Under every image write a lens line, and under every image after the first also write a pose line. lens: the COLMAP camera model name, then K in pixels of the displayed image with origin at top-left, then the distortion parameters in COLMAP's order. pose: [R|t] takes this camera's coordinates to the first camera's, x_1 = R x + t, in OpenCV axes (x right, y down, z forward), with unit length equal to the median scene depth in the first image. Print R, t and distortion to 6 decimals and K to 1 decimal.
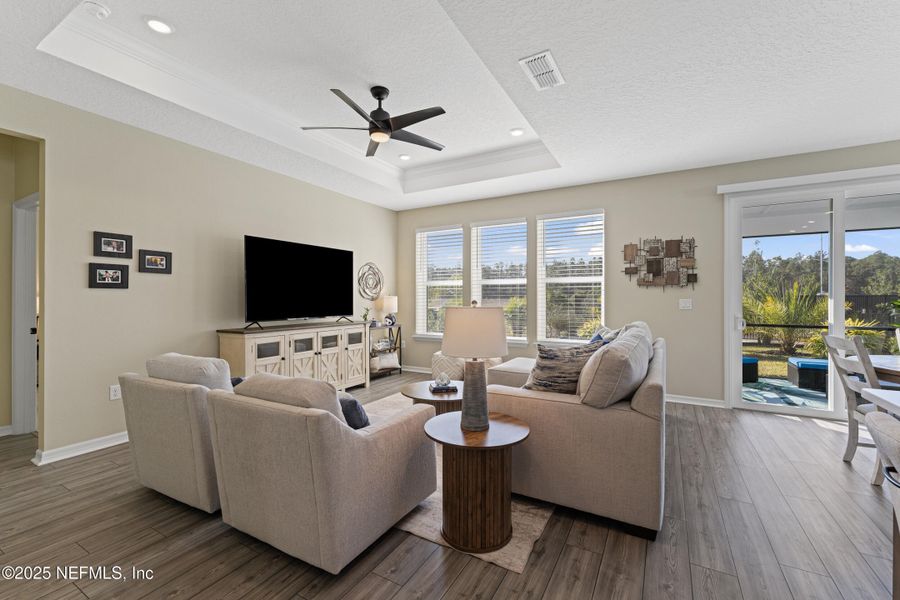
lens RADIAL K [[378.5, 0, 449.3], [0, 378.5, 297.7], [0, 0, 1]] dist [-0.001632, -0.000363]
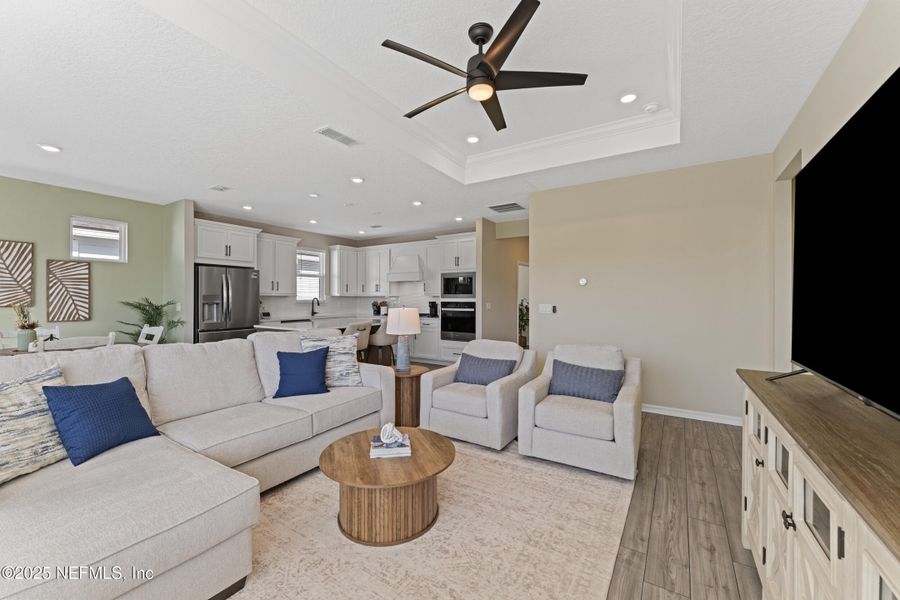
lens RADIAL K [[359.9, 0, 450.0], [0, 359.9, 300.0], [0, 0, 1]] dist [-0.000597, -0.000230]
pose [[-0.998951, -0.001527, 0.045760, -0.113792], [-0.001338, 0.999990, 0.004179, -0.012030], [-0.045766, 0.004114, -0.998944, 1.256965]]
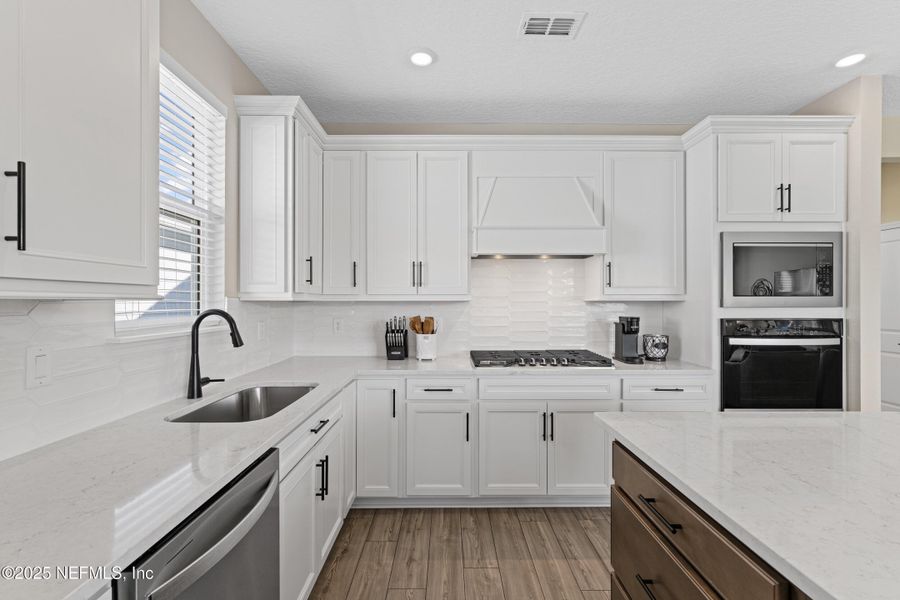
lens RADIAL K [[397.3, 0, 451.0], [0, 397.3, 302.9], [0, 0, 1]] dist [-0.000312, -0.000039]
pose [[-0.864996, 0.001024, -0.501778, 0.604229], [0.000228, 0.999999, 0.001648, -0.020934], [0.501779, 0.001312, -0.864995, 0.018576]]
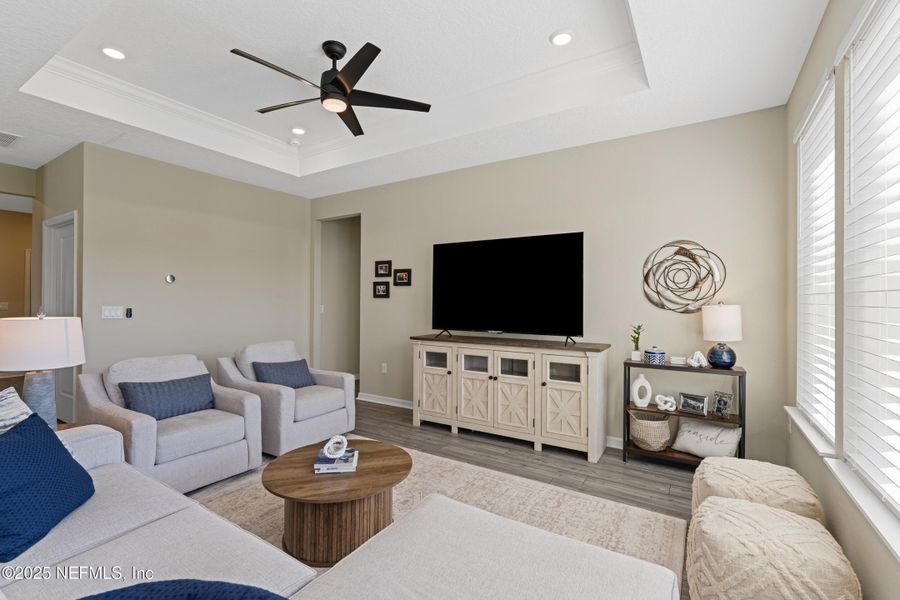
lens RADIAL K [[403.4, 0, 450.0], [0, 403.4, 300.0], [0, 0, 1]] dist [-0.001353, -0.000192]
pose [[-0.043382, 0.000064, -0.999059, 0.478832], [-0.004270, 0.999991, 0.000249, -0.012643], [0.999049, 0.004277, -0.043381, 0.938314]]
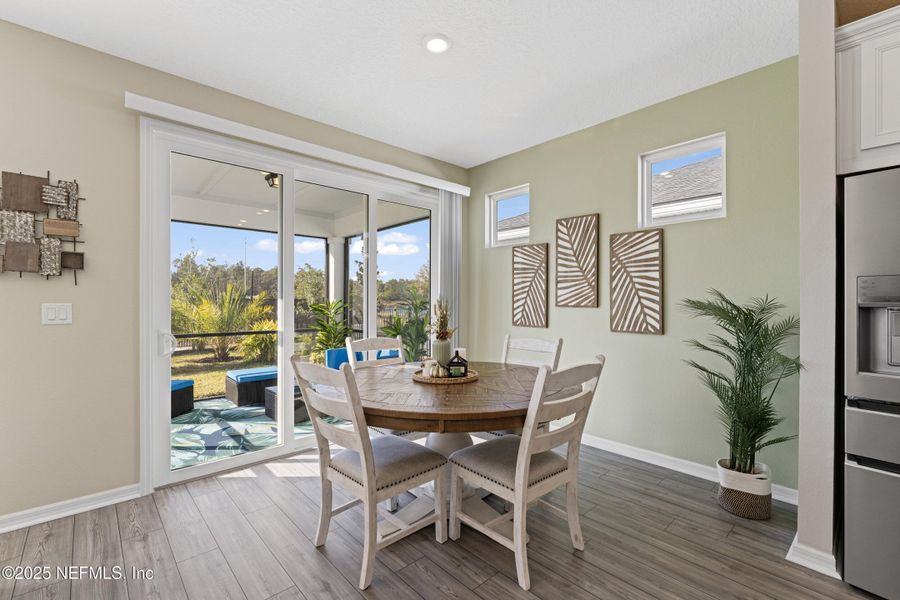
lens RADIAL K [[397.3, 0, 451.0], [0, 397.3, 302.9], [0, 0, 1]] dist [-0.000312, -0.000039]
pose [[0.303370, -0.003525, 0.952866, 0.286636], [-0.000976, 0.999991, 0.004010, 0.001067], [-0.952872, -0.002146, 0.303364, 0.356227]]
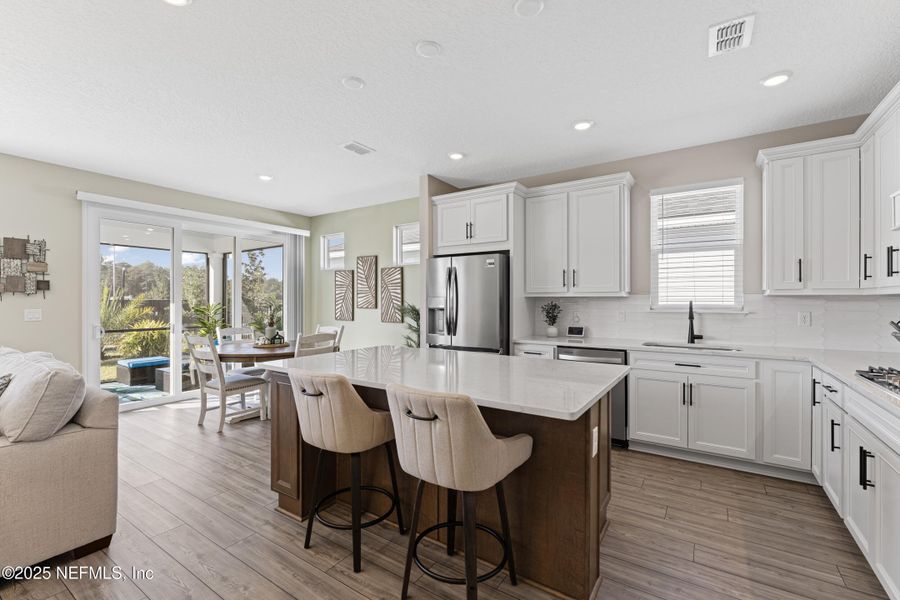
lens RADIAL K [[391.5, 0, 448.8], [0, 391.5, 299.7], [0, 0, 1]] dist [-0.002463, -0.000635]
pose [[0.066048, 0.000974, 0.997816, -0.199094], [0.001223, 0.999999, -0.001057, -0.015471], [-0.997816, 0.001290, 0.066047, -0.005617]]
